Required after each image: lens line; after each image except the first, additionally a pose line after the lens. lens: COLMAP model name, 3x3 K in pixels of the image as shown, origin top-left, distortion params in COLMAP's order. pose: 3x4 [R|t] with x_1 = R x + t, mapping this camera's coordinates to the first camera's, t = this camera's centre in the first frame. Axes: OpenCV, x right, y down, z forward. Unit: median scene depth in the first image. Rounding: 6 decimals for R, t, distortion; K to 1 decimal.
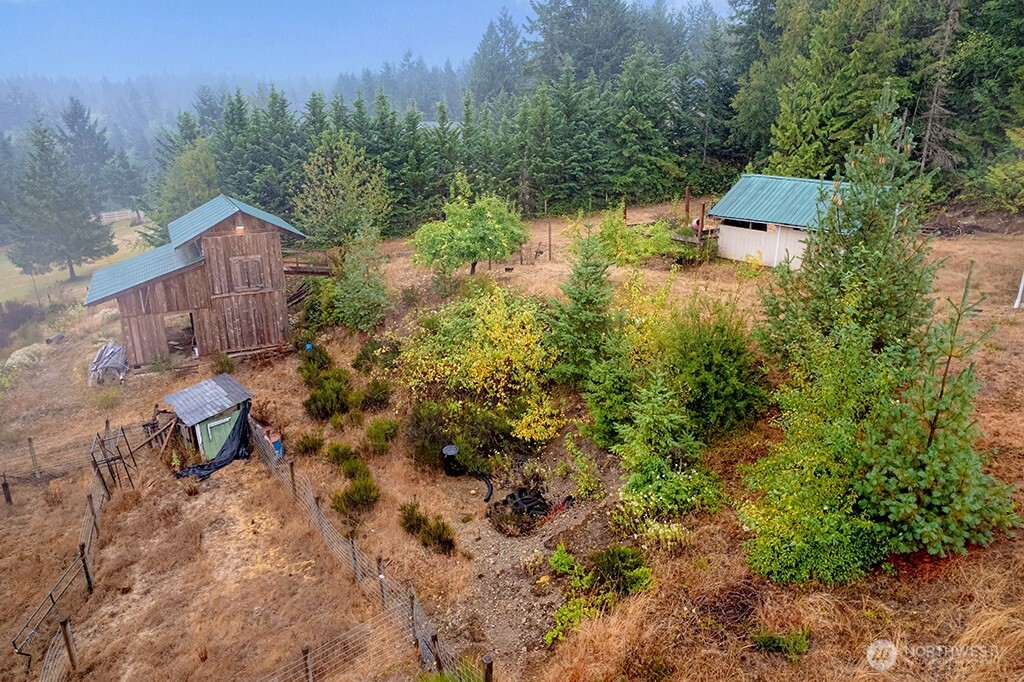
lens RADIAL K [[681.8, 0, 511.9], [0, 681.8, 349.7], [0, 0, 1]] dist [-0.045420, 0.010337]
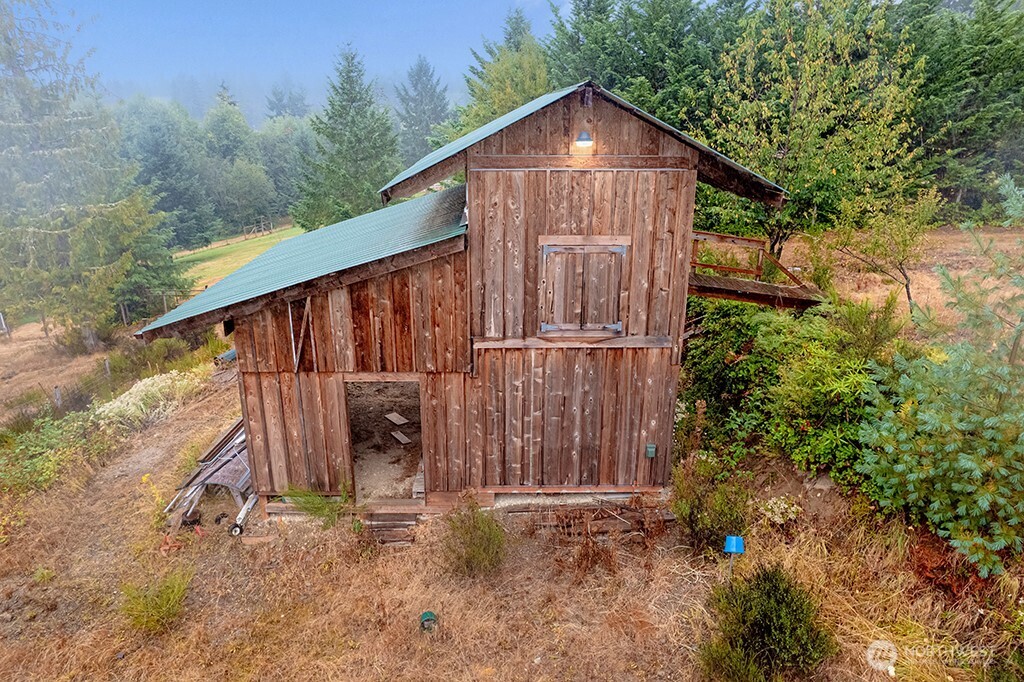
lens RADIAL K [[681.8, 0, 507.5], [0, 681.8, 339.8], [0, 0, 1]] dist [-0.045420, 0.010337]
pose [[0.892401, 0.145386, -0.427180, -0.277742], [-0.146401, 0.988750, 0.030672, -0.092735], [0.426833, 0.035168, 0.903646, 0.684028]]
